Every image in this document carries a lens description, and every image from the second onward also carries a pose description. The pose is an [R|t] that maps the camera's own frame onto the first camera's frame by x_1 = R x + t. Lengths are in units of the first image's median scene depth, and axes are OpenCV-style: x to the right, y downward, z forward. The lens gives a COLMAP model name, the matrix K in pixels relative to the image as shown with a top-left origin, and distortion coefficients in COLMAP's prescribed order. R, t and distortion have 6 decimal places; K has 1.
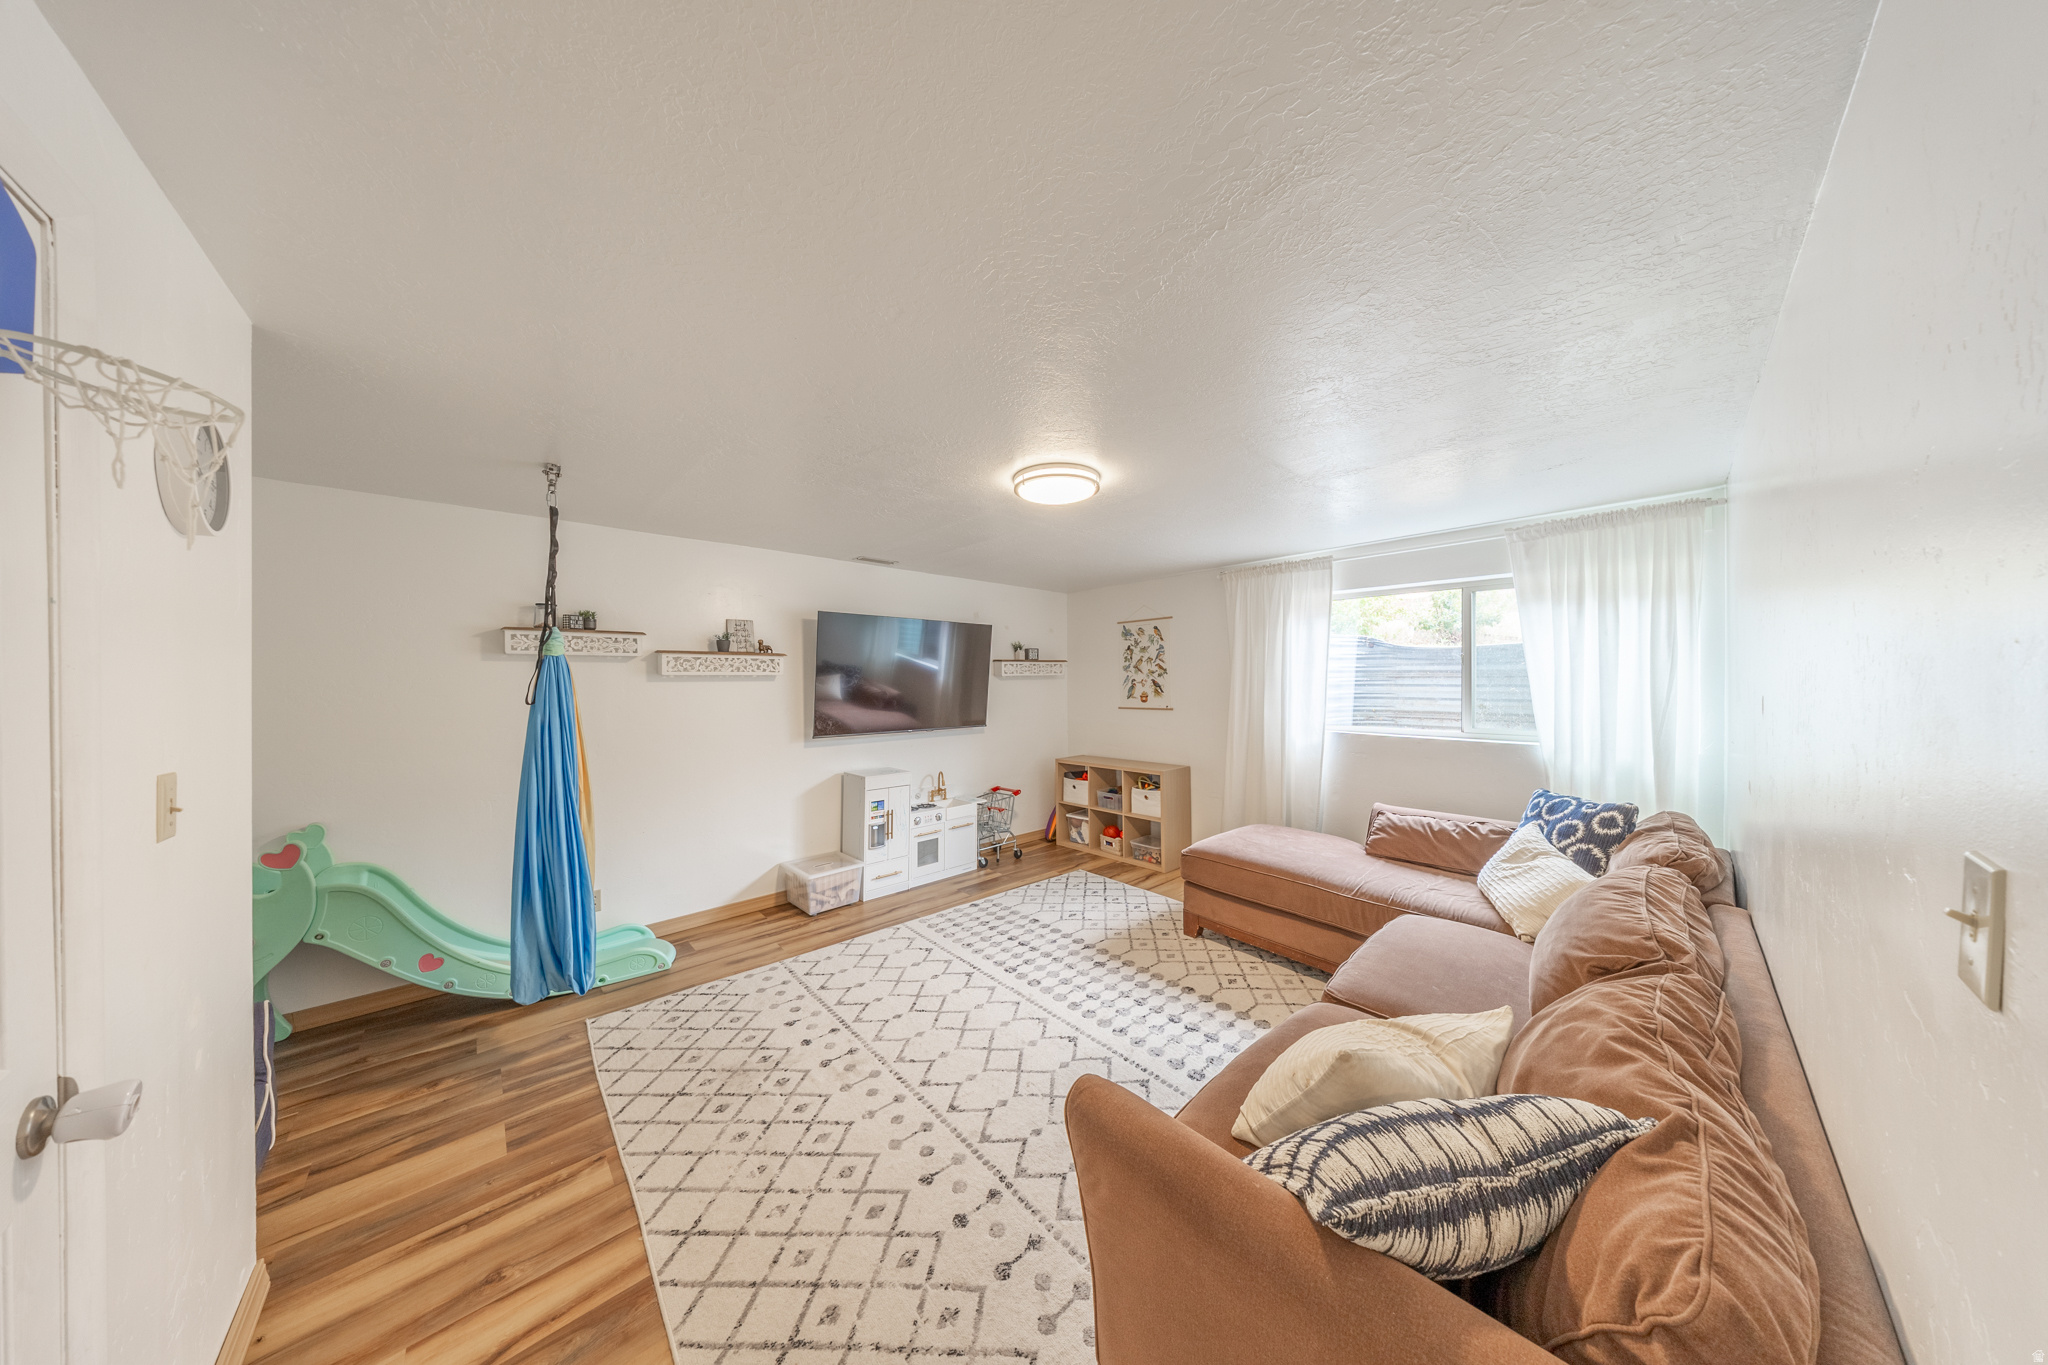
lens RADIAL K [[590.8, 0, 1020.1], [0, 590.8, 685.0], [0, 0, 1]] dist [-0.007076, -0.000056]
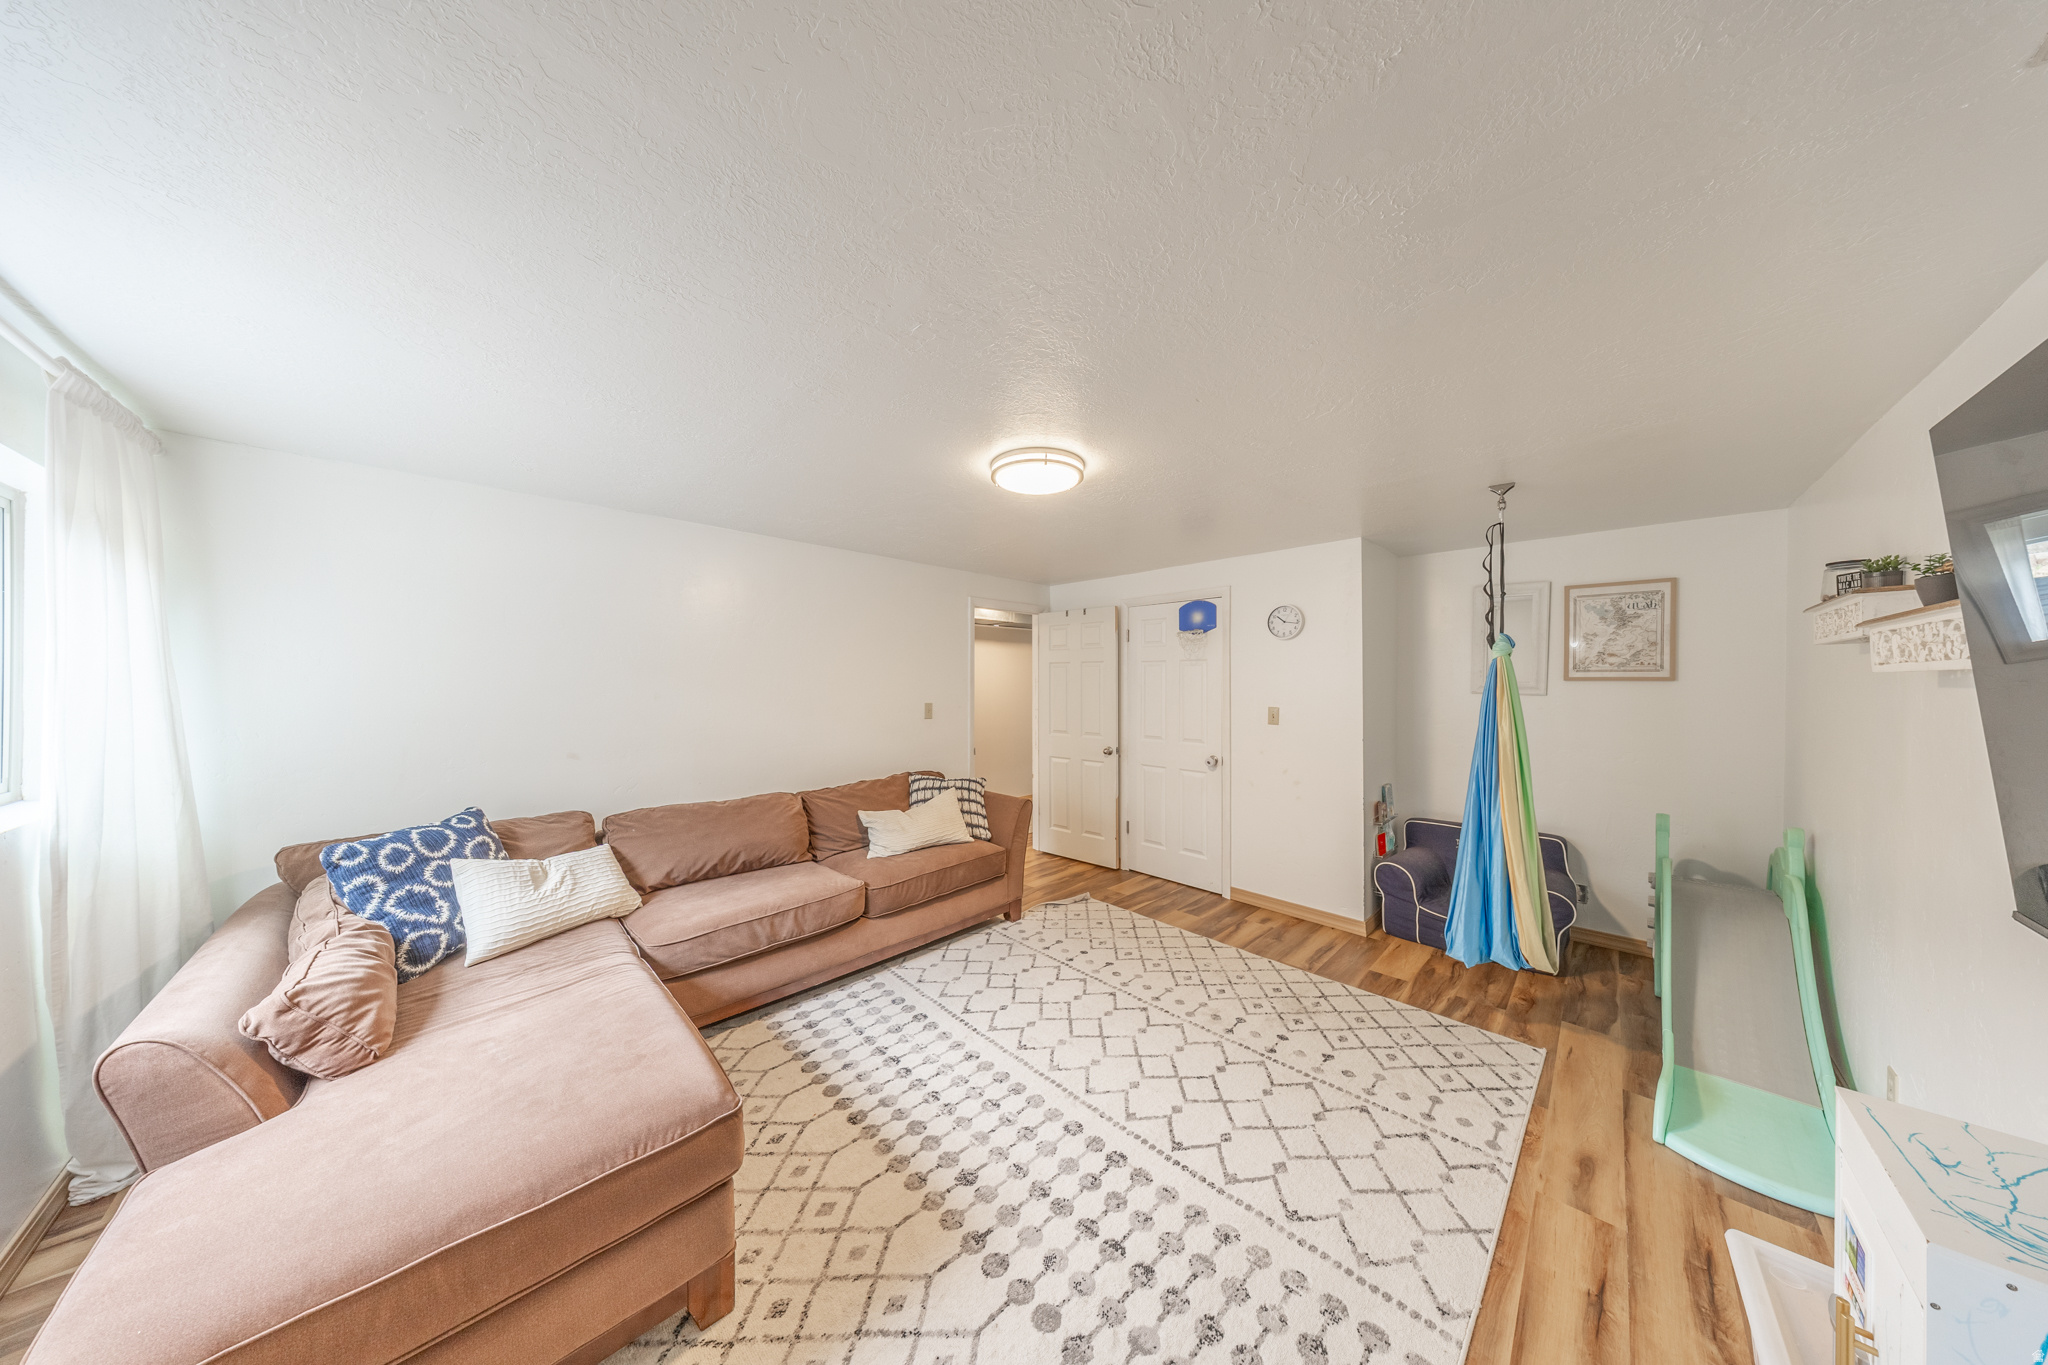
lens RADIAL K [[590.8, 0, 1020.1], [0, 590.8, 685.0], [0, 0, 1]] dist [-0.007076, -0.000056]
pose [[-0.999005, 0.003678, -0.044457, 0.120746], [0.003128, 0.999918, 0.012435, -0.016930], [0.044499, 0.012283, -0.998934, 1.774745]]
